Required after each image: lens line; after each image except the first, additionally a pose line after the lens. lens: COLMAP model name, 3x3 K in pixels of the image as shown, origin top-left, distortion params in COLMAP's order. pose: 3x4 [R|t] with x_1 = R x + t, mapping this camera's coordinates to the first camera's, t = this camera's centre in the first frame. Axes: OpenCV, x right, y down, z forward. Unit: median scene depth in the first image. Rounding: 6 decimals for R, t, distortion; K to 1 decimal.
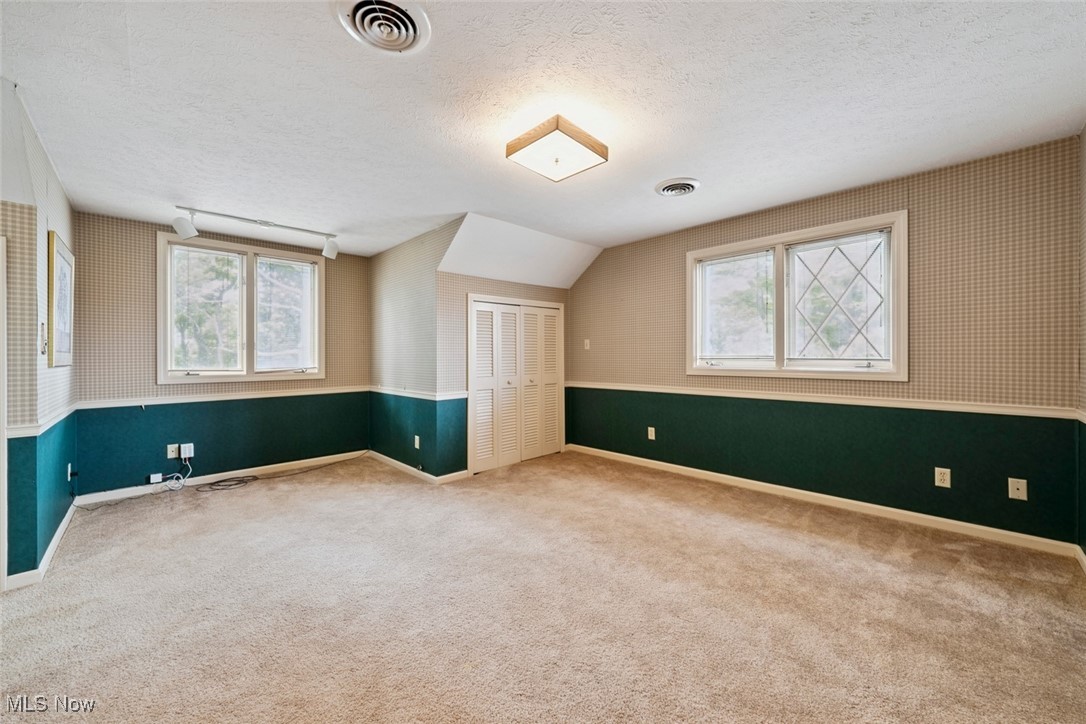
lens RADIAL K [[414.7, 0, 550.5], [0, 414.7, 355.1], [0, 0, 1]] dist [0.001012, -0.000064]
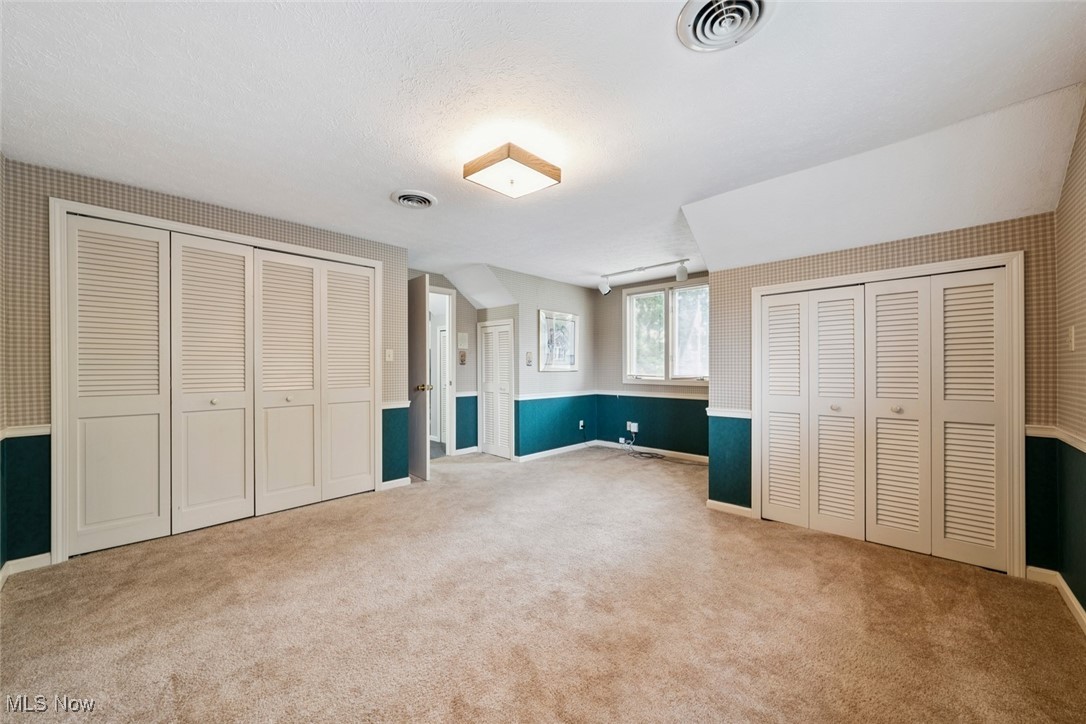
lens RADIAL K [[406.2, 0, 543.0], [0, 406.2, 362.0], [0, 0, 1]] dist [0.001374, 0.000072]
pose [[0.026094, -0.007703, -0.999630, 0.674981], [0.003934, 0.999963, -0.007603, -0.002506], [0.999652, -0.003734, 0.026123, 0.677082]]
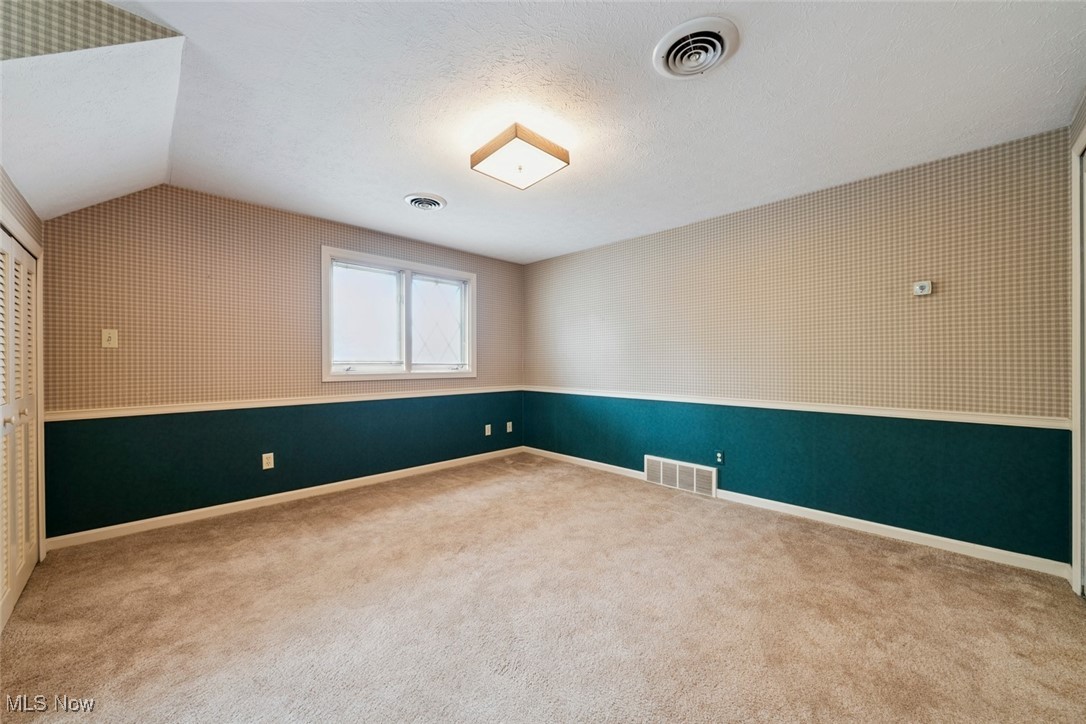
lens RADIAL K [[406.2, 0, 543.0], [0, 406.2, 362.0], [0, 0, 1]] dist [0.001374, 0.000072]
pose [[-0.002691, 0.008529, 0.999960, -0.640259], [0.000550, 0.999963, -0.008527, 0.014088], [-0.999996, 0.000527, -0.002696, 0.610881]]
